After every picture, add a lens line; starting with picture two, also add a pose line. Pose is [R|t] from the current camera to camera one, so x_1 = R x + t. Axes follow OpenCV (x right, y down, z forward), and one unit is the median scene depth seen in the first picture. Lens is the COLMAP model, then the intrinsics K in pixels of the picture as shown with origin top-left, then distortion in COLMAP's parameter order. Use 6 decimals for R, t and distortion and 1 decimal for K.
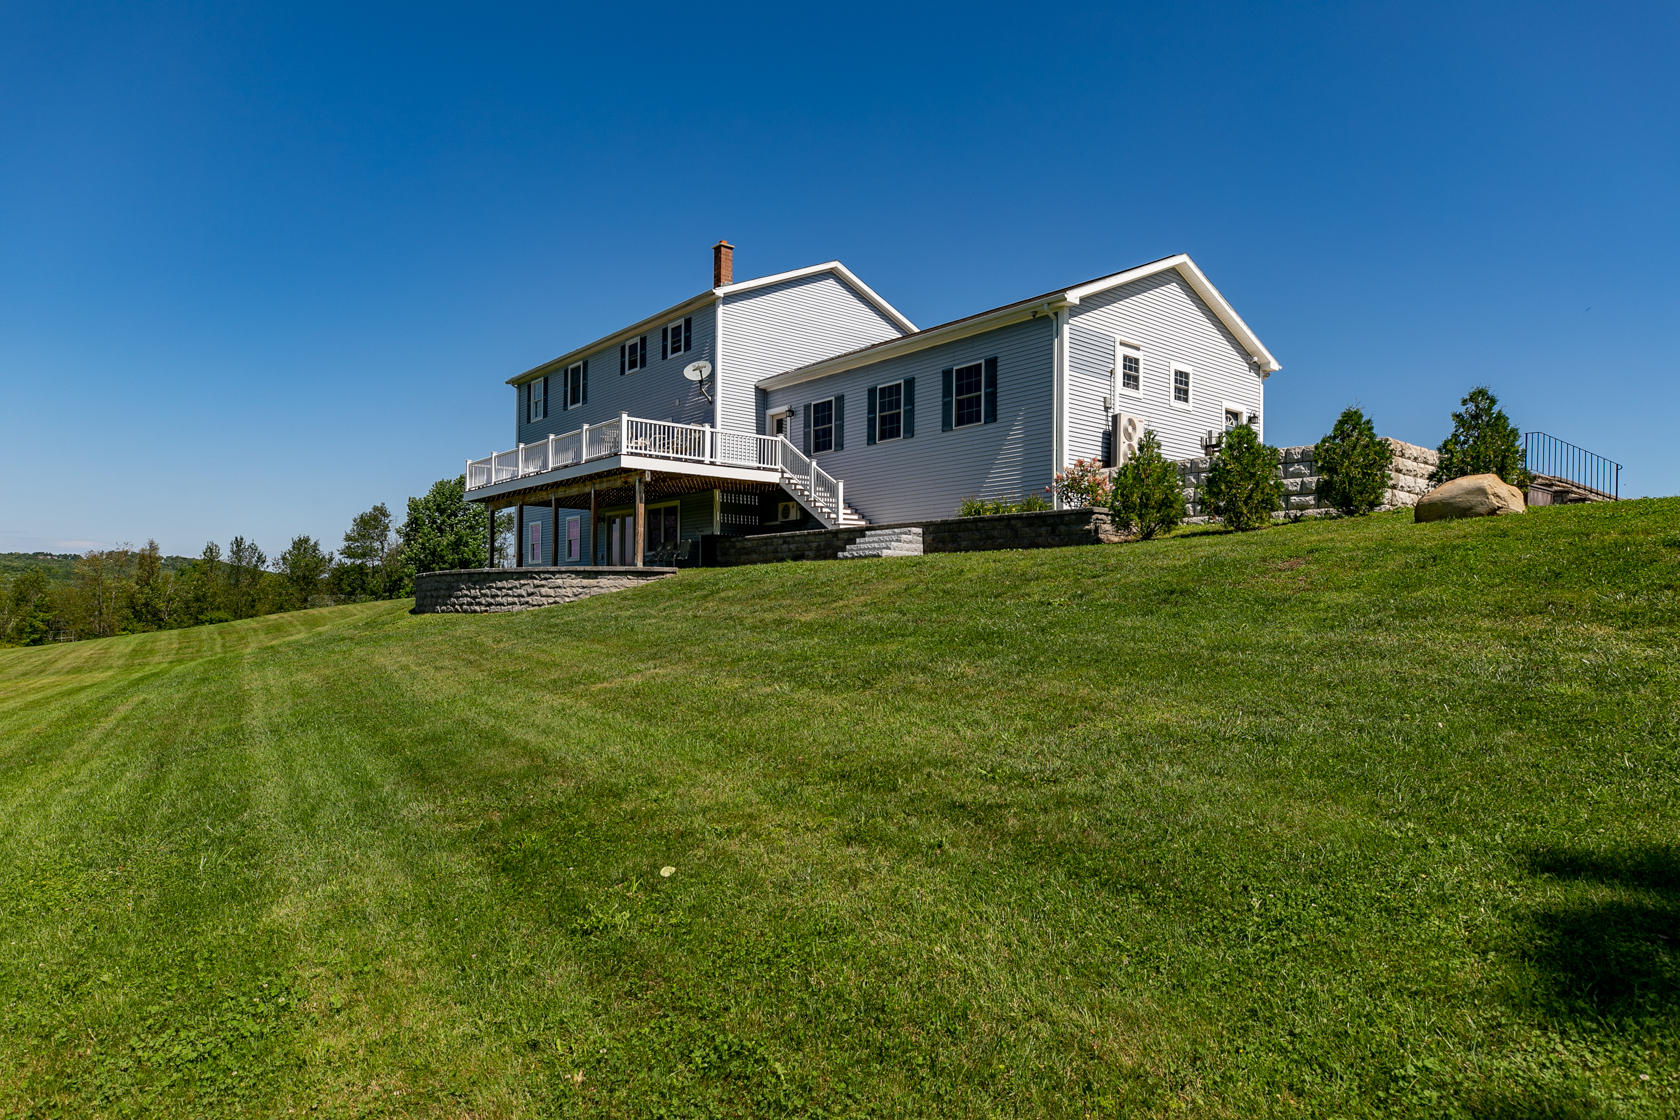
lens RADIAL K [[1004.8, 0, 837.6], [0, 1004.8, 595.0], [0, 0, 1]] dist [0.000181, -0.000074]
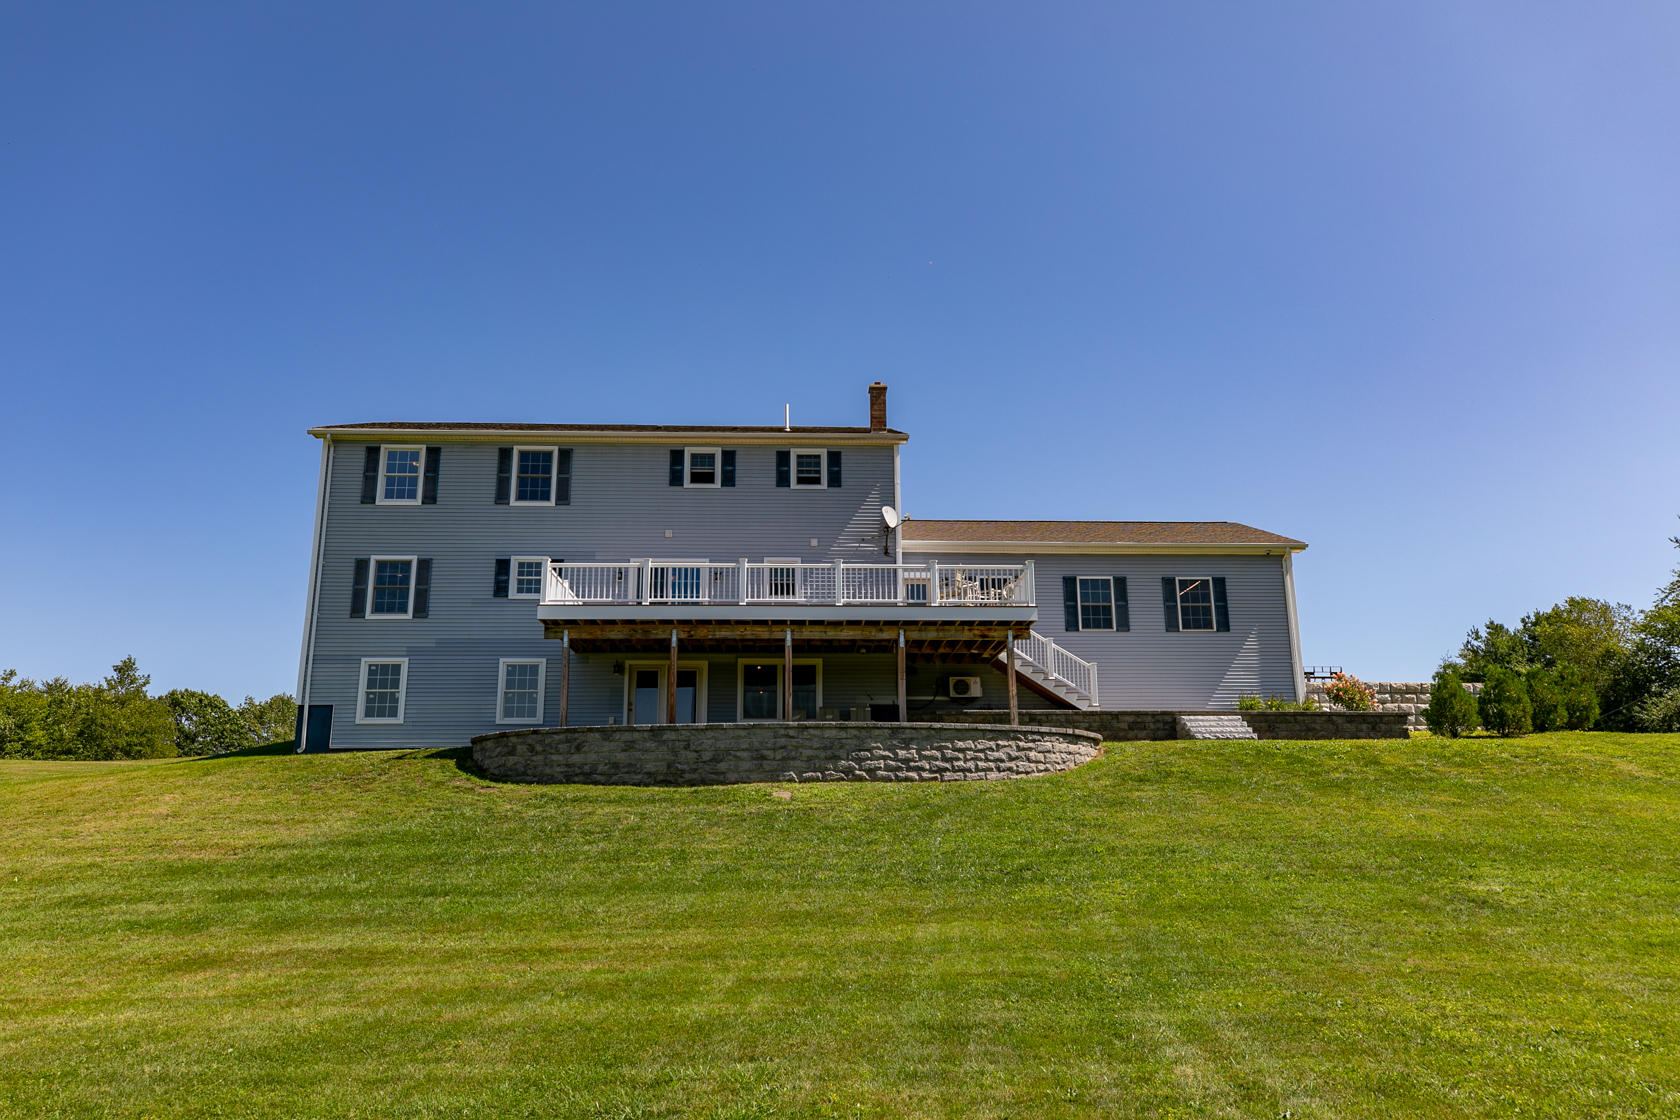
lens RADIAL K [[1187.2, 0, 840.0], [0, 1187.2, 560.0], [0, 0, 1]] dist [0.001950, 0.001072]
pose [[0.599822, 0.185751, 0.778274, -1.162118], [-0.000908, 0.972838, -0.231487, 0.065260], [-0.800133, 0.138144, 0.583698, 0.520625]]
